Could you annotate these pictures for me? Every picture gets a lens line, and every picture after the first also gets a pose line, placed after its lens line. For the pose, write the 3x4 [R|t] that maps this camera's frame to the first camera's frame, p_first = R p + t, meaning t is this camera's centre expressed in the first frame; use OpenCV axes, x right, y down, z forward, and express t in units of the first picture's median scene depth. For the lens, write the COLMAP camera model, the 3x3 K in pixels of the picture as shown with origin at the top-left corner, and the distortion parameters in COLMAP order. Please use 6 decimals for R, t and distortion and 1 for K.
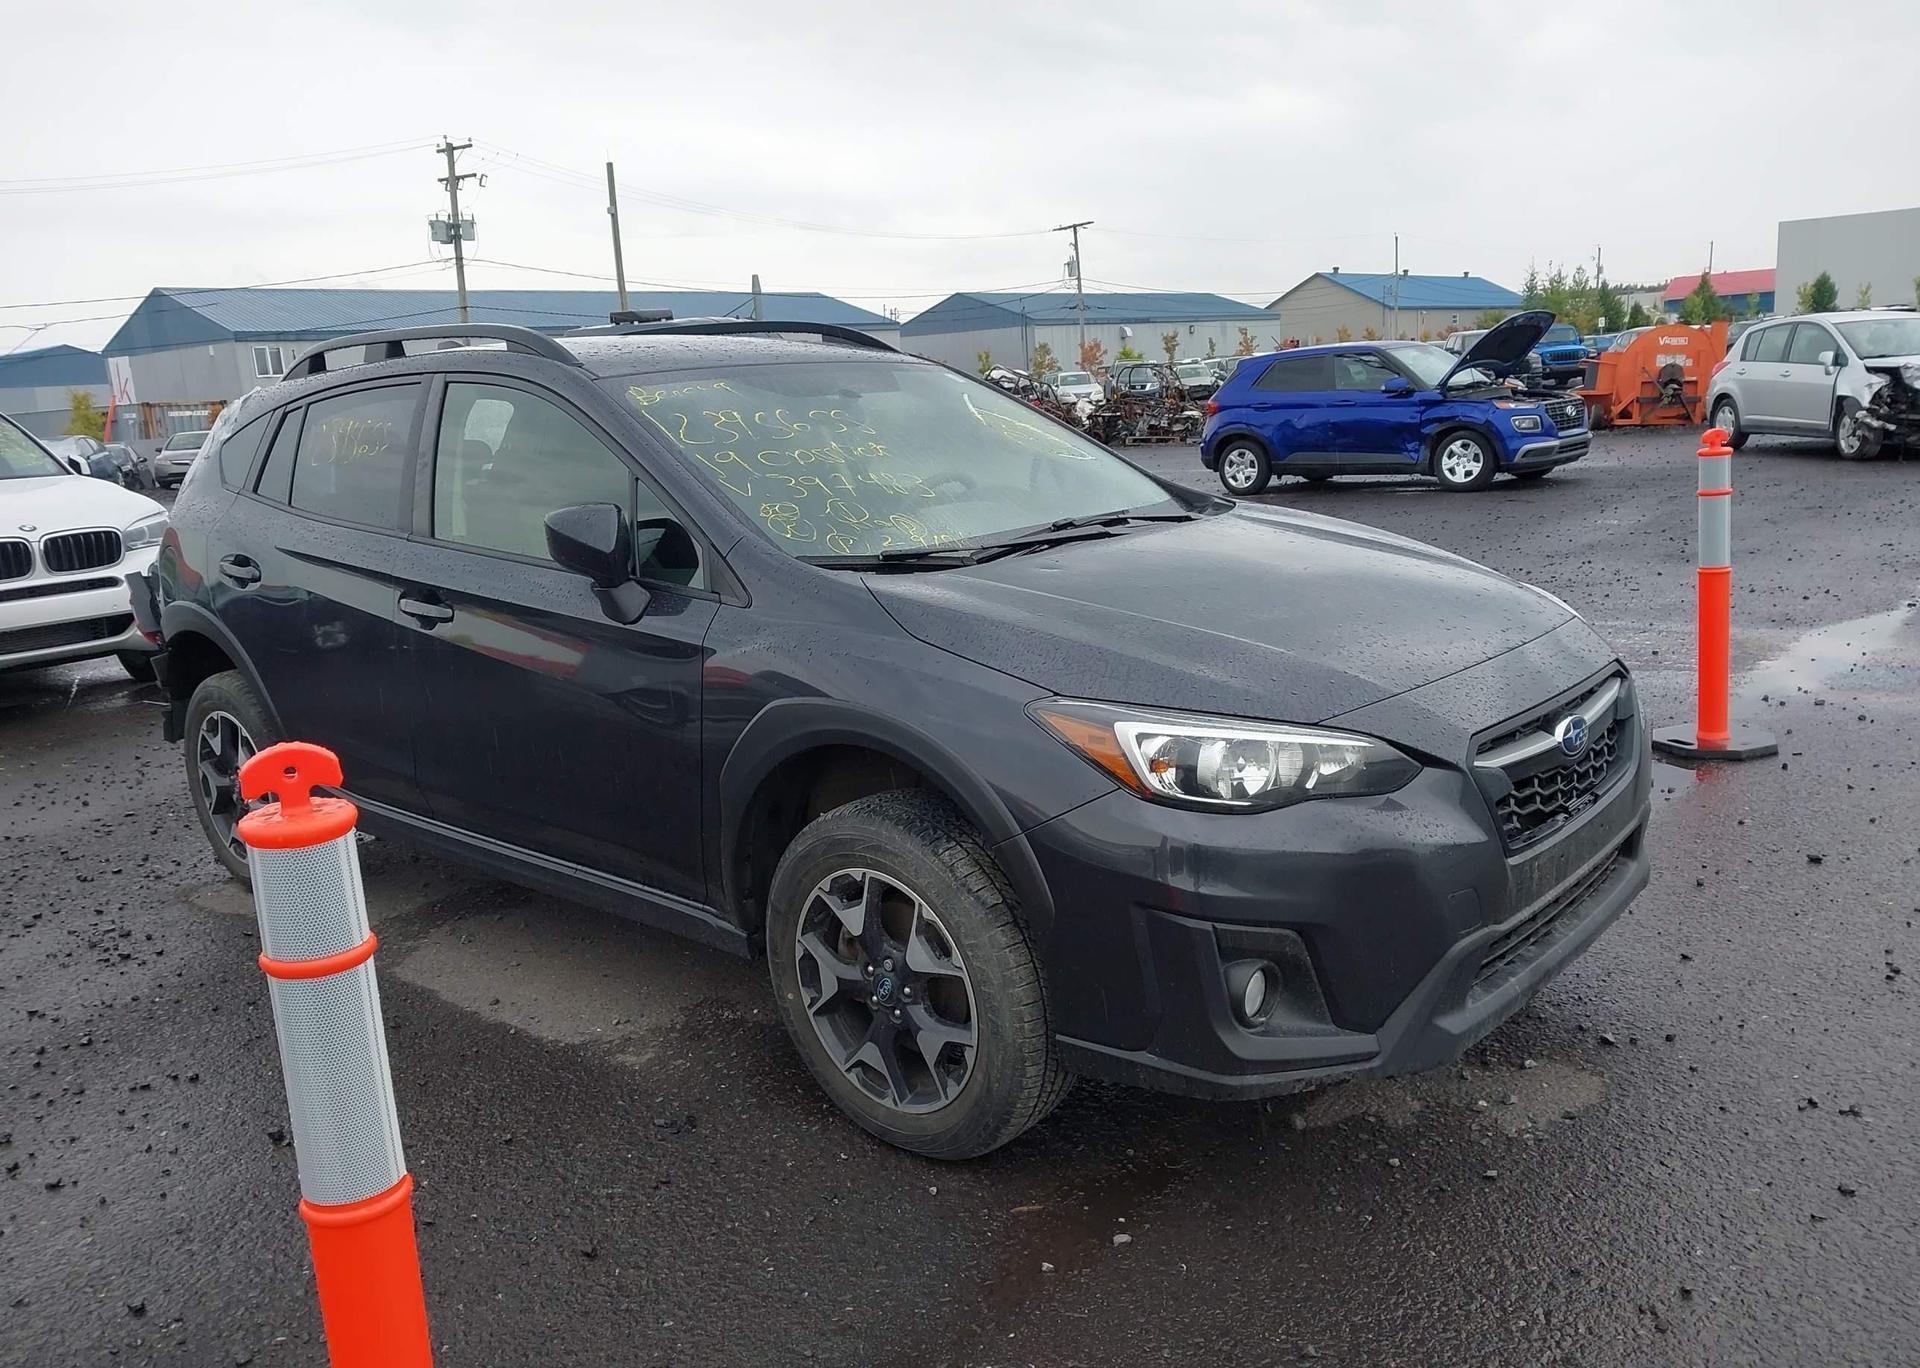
lens RADIAL K [[1476.3, 0, 993.9], [0, 1476.3, 739.6], [0, 0, 1]] dist [0.055592, -0.089567]
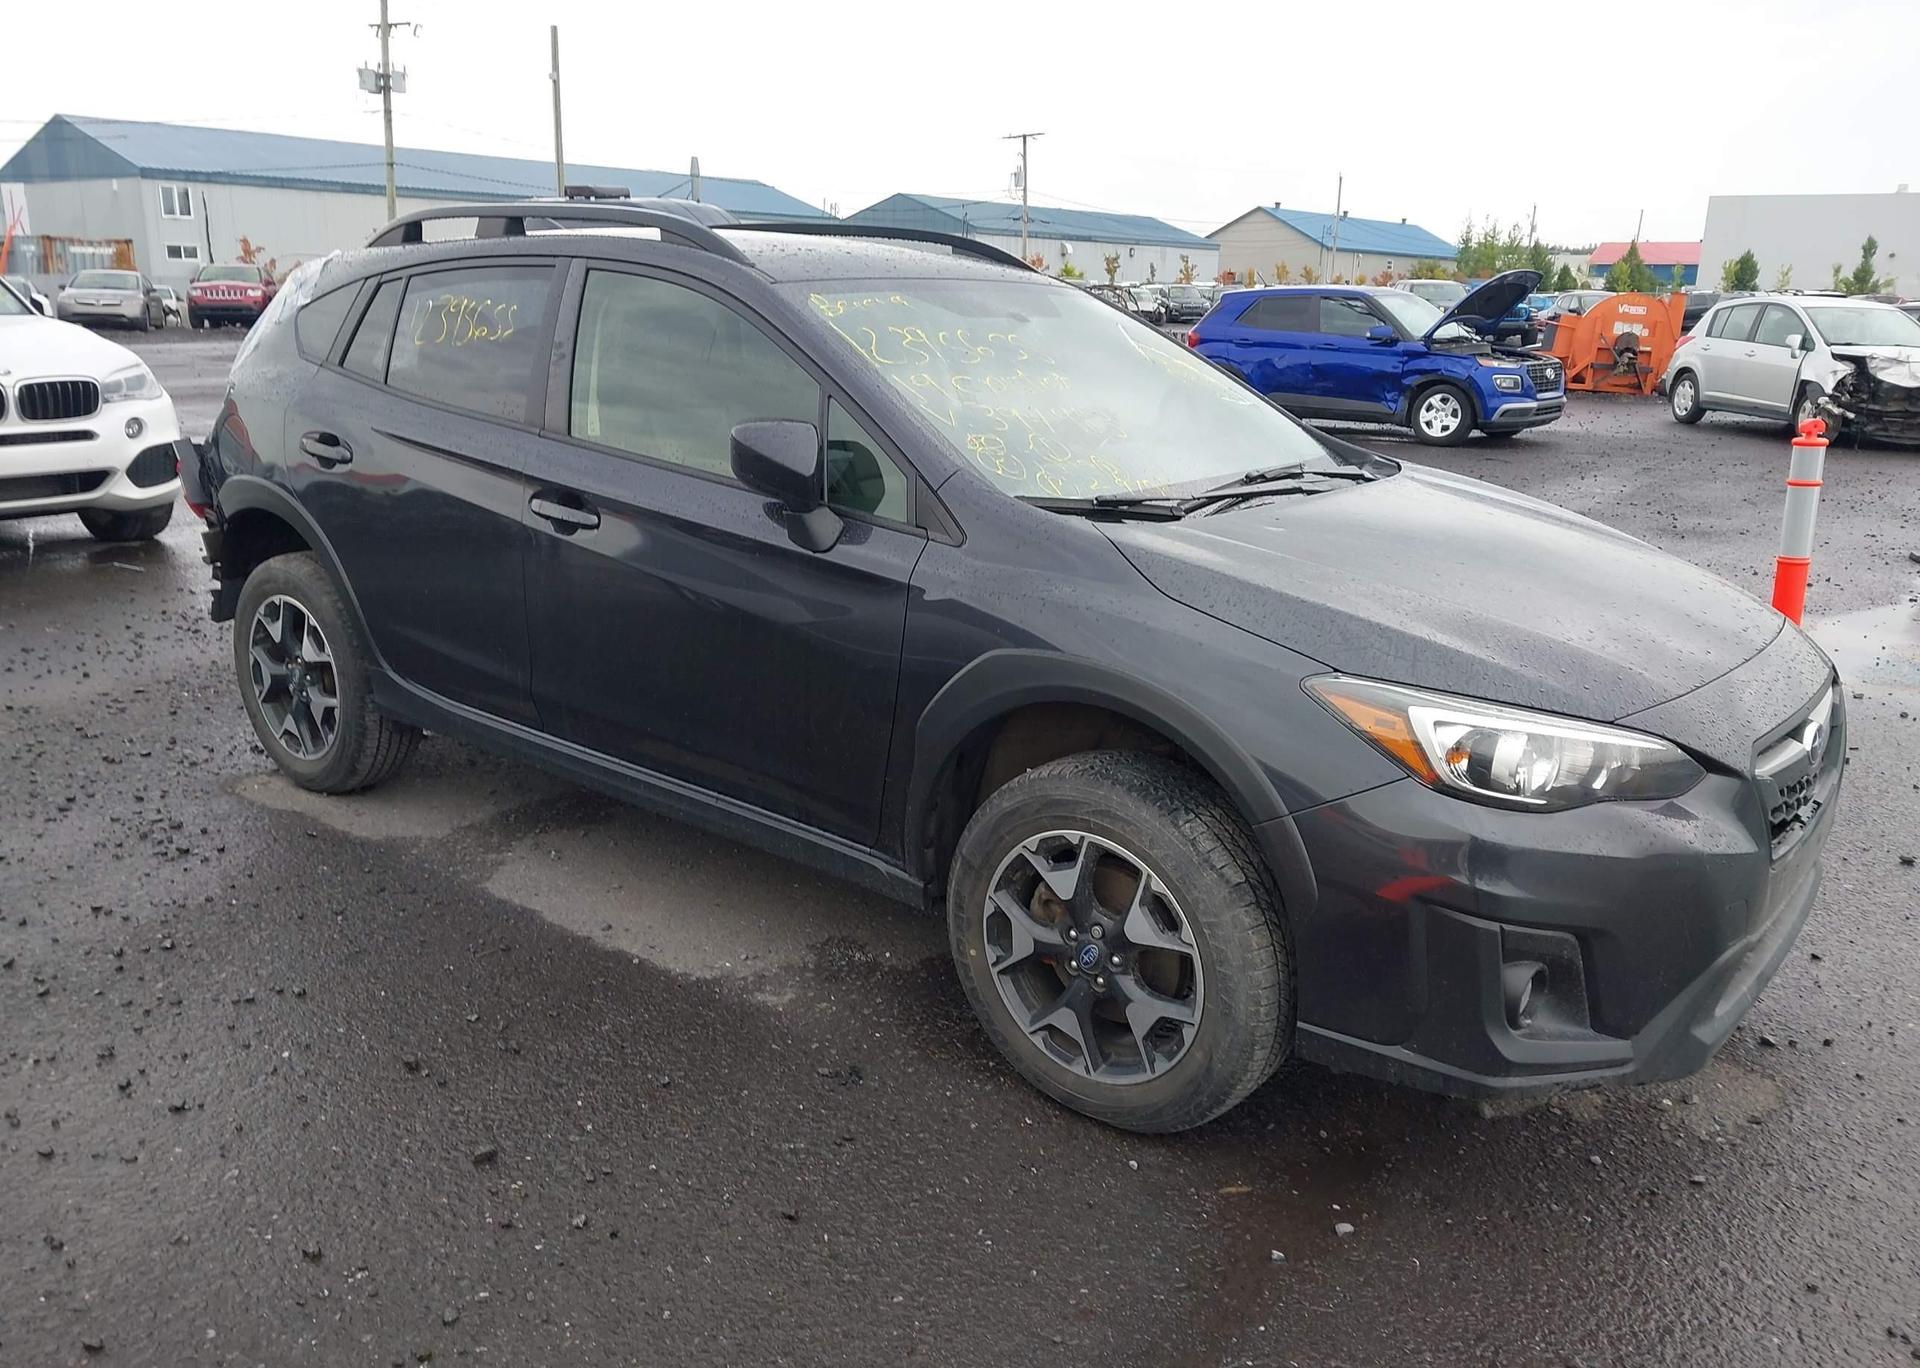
lens RADIAL K [[1461.7, 0, 945.7], [0, 1461.7, 730.7], [0, 0, 1]] dist [0.043093, -0.062196]
pose [[0.995775, 0.067581, 0.062175, -0.185422], [-0.071051, 0.995933, 0.055393, -0.018695], [-0.058179, -0.059577, 0.996527, 0.049739]]
